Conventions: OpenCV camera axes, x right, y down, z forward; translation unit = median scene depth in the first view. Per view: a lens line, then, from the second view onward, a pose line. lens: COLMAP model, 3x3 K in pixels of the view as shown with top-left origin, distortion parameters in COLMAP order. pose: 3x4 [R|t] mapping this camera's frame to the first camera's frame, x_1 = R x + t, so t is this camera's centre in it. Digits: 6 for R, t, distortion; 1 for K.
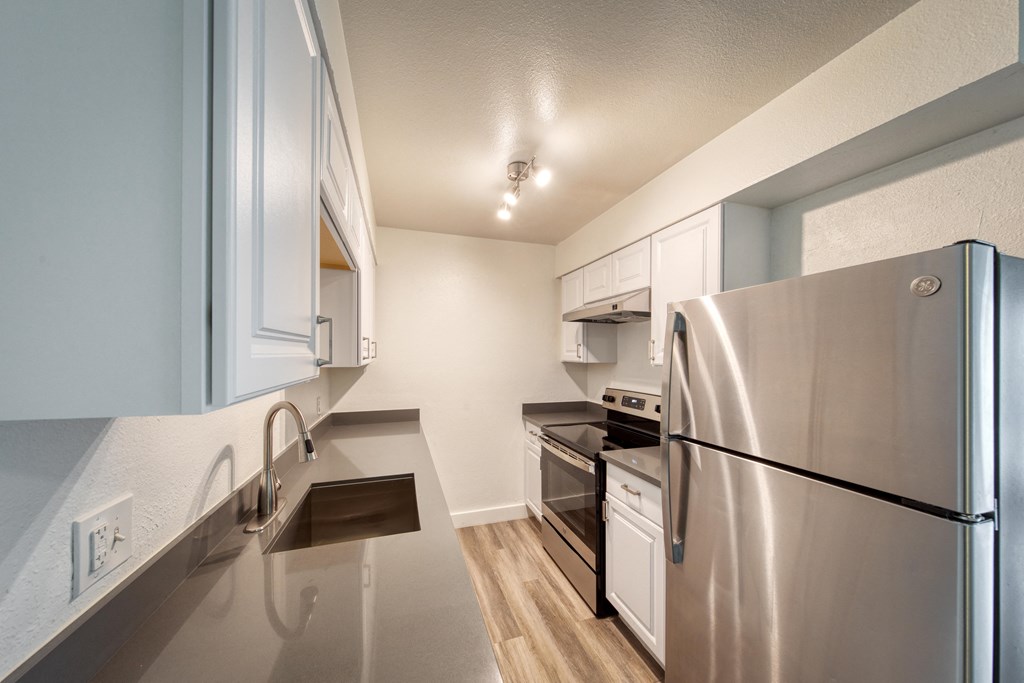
lens RADIAL K [[325.1, 0, 506.3], [0, 325.1, 351.3], [0, 0, 1]] dist [-0.002425, -0.000186]
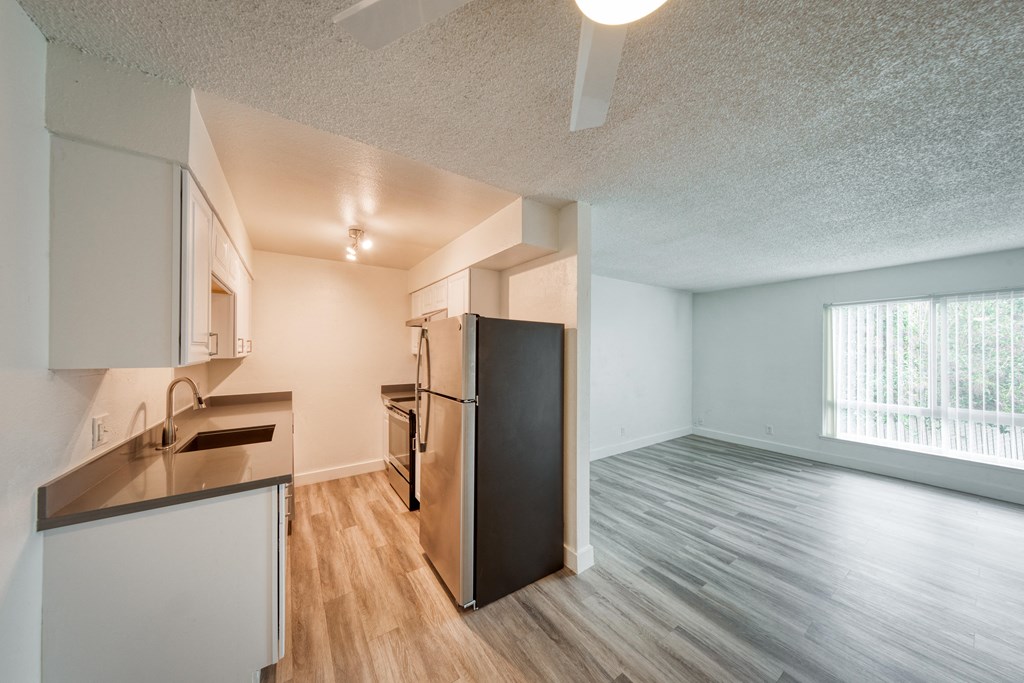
lens RADIAL K [[325.1, 0, 518.5], [0, 325.1, 344.0], [0, 0, 1]] dist [-0.002425, -0.000186]
pose [[0.960557, 0.000622, 0.278083, 0.372402], [0.000813, 0.999987, -0.005044, -0.008875], [-0.278082, 0.005071, 0.960544, -0.772440]]
